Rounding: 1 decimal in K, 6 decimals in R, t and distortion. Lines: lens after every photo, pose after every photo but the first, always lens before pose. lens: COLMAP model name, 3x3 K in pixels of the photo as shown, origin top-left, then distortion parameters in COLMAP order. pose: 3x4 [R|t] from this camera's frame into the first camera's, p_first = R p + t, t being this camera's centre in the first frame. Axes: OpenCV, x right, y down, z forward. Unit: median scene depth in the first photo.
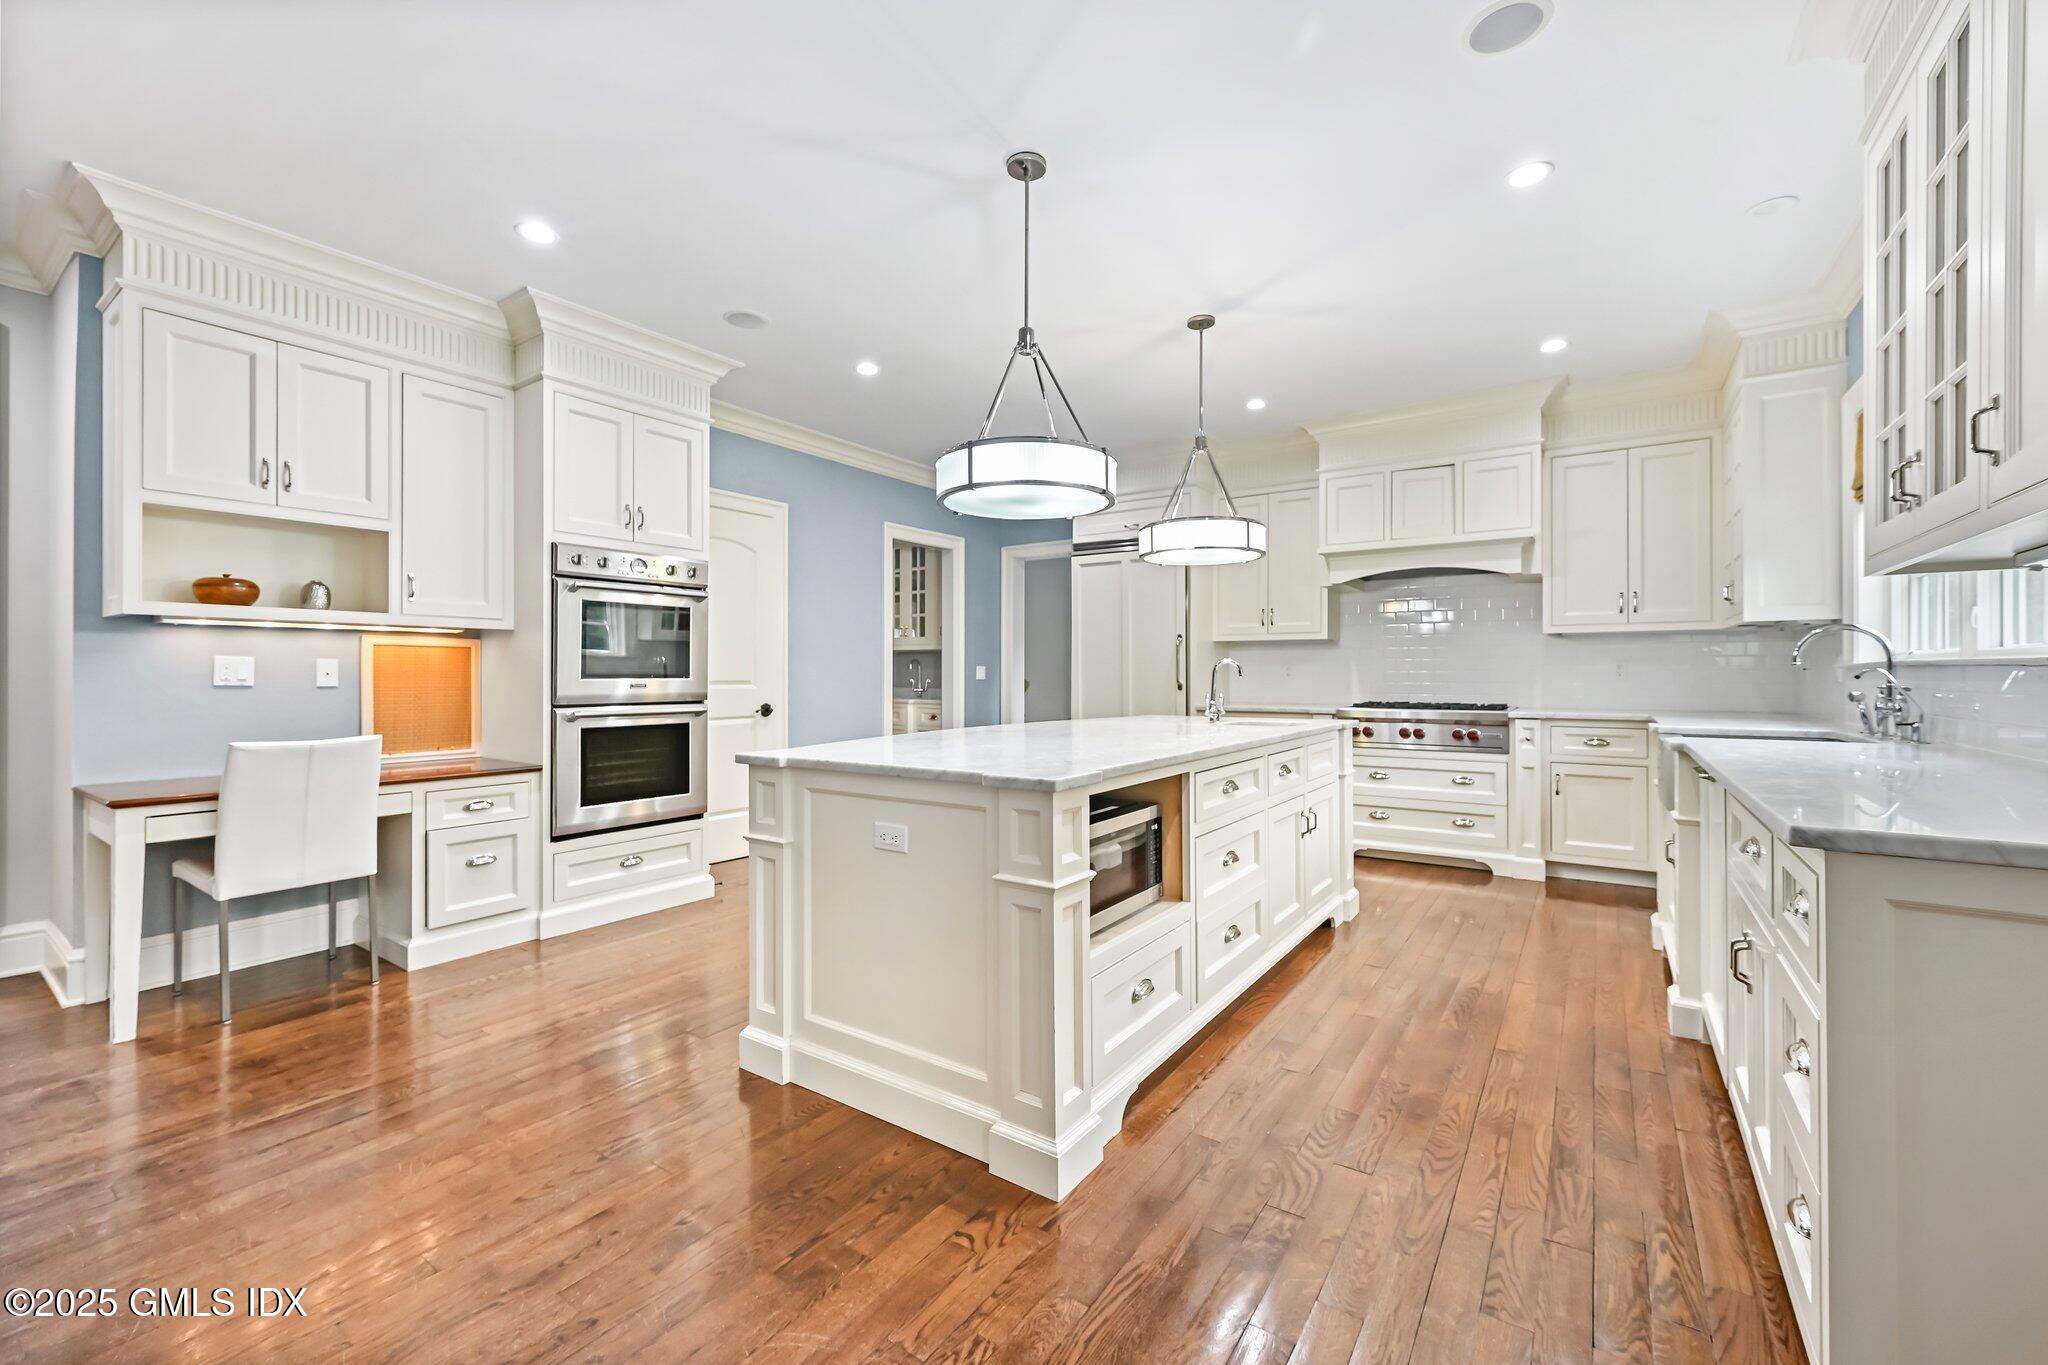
lens RADIAL K [[831.6, 0, 1037.1], [0, 831.6, 672.3], [0, 0, 1]] dist [0.001643, -0.000303]
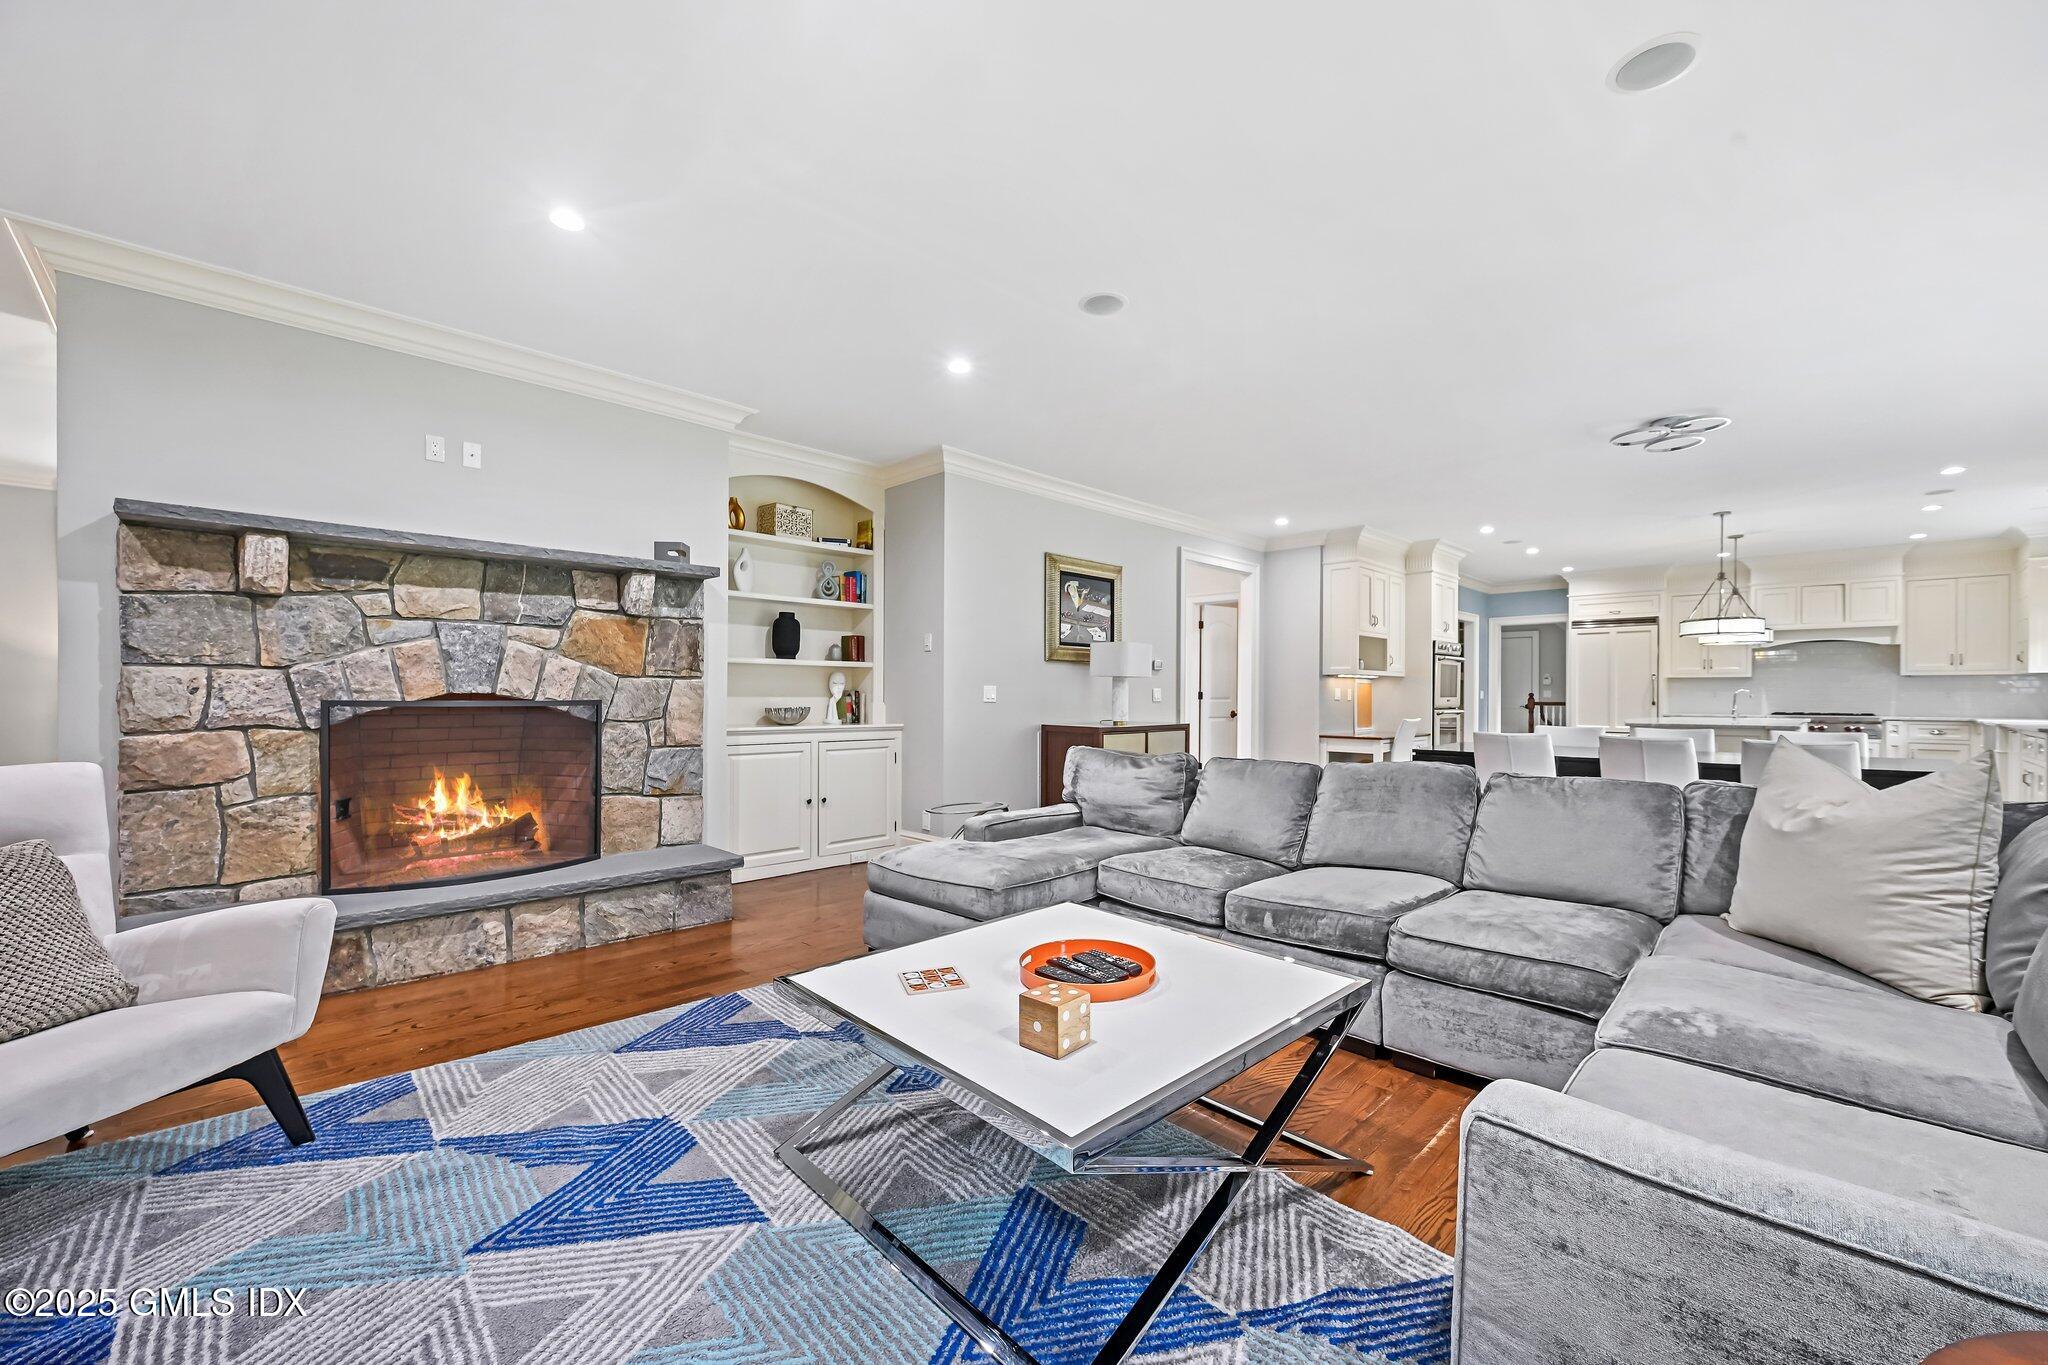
lens RADIAL K [[824.6, 0, 1036.3], [0, 824.6, 693.6], [0, 0, 1]] dist [0.001708, 0.000024]
pose [[0.984334, 0.003117, -0.176289, -1.265938], [-0.003136, 0.999995, 0.000170, -0.000090], [0.176289, 0.000385, 0.984338, -1.515298]]
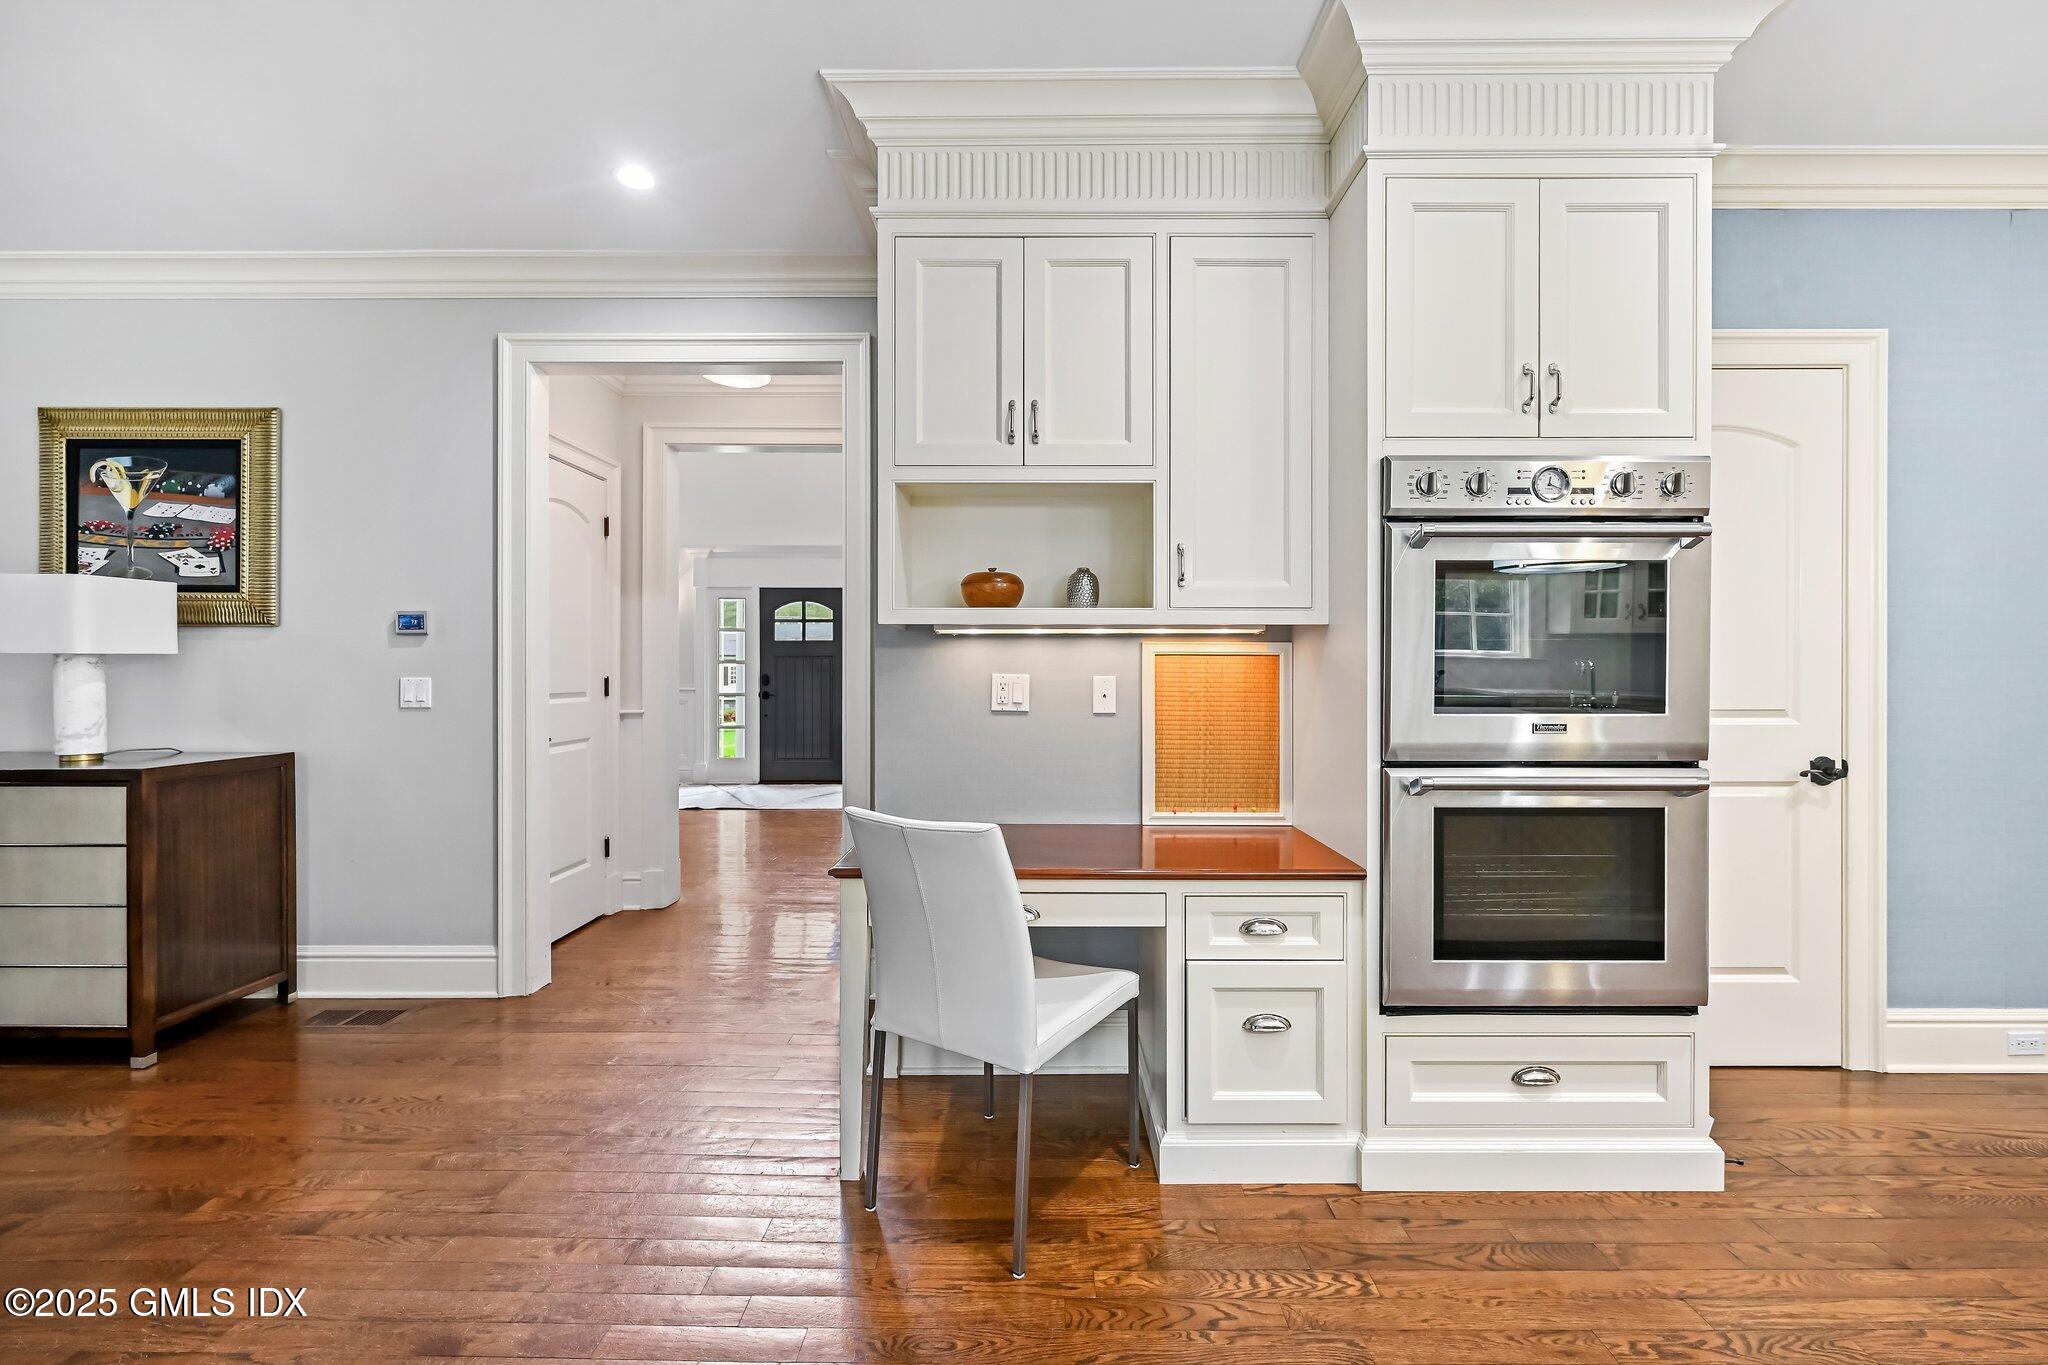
lens RADIAL K [[880.8, 0, 1028.2], [0, 880.8, 672.1], [0, 0, 1]] dist [-0.001876, -0.000104]
pose [[0.554875, 0.001112, -0.831933, -0.231885], [0.000398, 0.999999, 0.001602, -0.018732], [0.831934, -0.001220, 0.554874, 0.484871]]
